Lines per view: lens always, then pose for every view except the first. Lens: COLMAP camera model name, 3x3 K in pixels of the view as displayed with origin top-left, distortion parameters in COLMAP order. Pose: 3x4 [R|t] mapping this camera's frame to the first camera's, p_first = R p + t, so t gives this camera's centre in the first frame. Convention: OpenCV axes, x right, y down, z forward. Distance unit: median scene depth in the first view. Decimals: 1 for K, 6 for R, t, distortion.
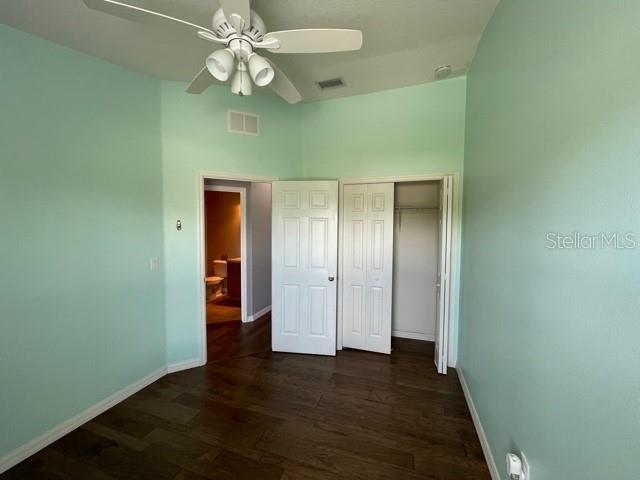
lens RADIAL K [[260.9, 0, 319.9], [0, 260.9, 237.3], [0, 0, 1]] dist [-0.002580, 0.000250]
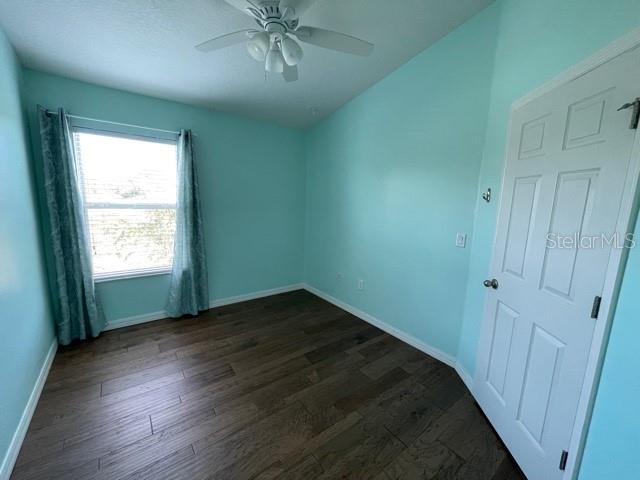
lens RADIAL K [[260.9, 0, 319.3], [0, 260.9, 239.8], [0, 0, 1]] dist [-0.002580, 0.000250]
pose [[-0.565422, 0.105435, -0.818035, 0.390534], [-0.072628, 0.981579, 0.176714, -0.022359], [0.821598, 0.159330, -0.547349, 1.209374]]
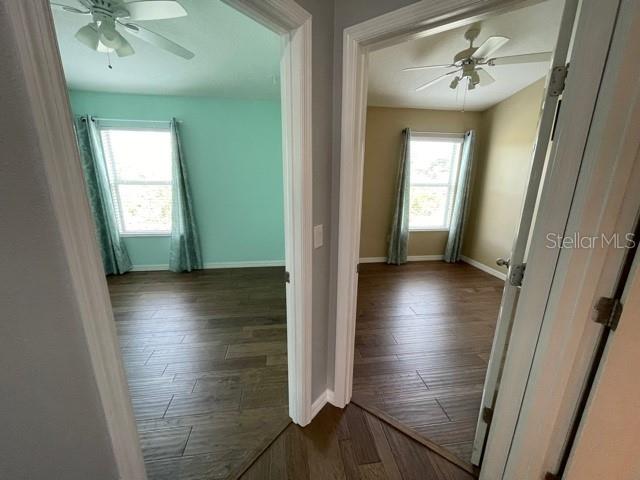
lens RADIAL K [[260.9, 0, 320.8], [0, 260.9, 239.6], [0, 0, 1]] dist [-0.002580, 0.000250]
pose [[-0.890392, 0.093985, -0.445386, -0.356217], [-0.040678, 0.958109, 0.283500, -0.064955], [0.453373, 0.270544, -0.849269, 1.775011]]
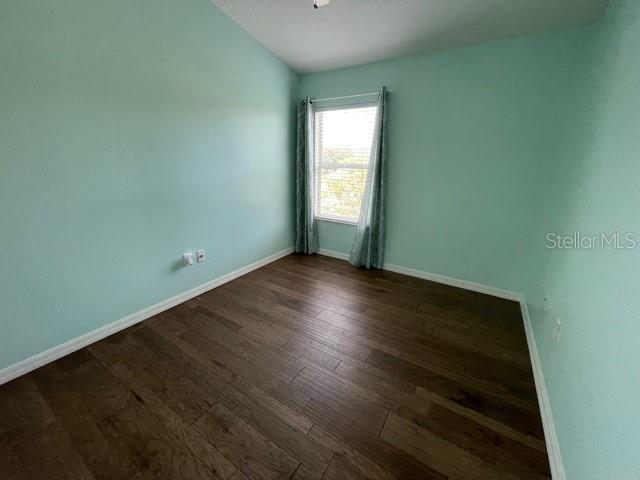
lens RADIAL K [[260.9, 0, 318.7], [0, 260.9, 239.6], [0, 0, 1]] dist [-0.002580, 0.000250]
pose [[-0.969830, -0.092466, 0.225565, -0.381556], [-0.010438, 0.940176, 0.340529, -0.011532], [-0.243558, 0.327901, -0.912776, 1.374392]]
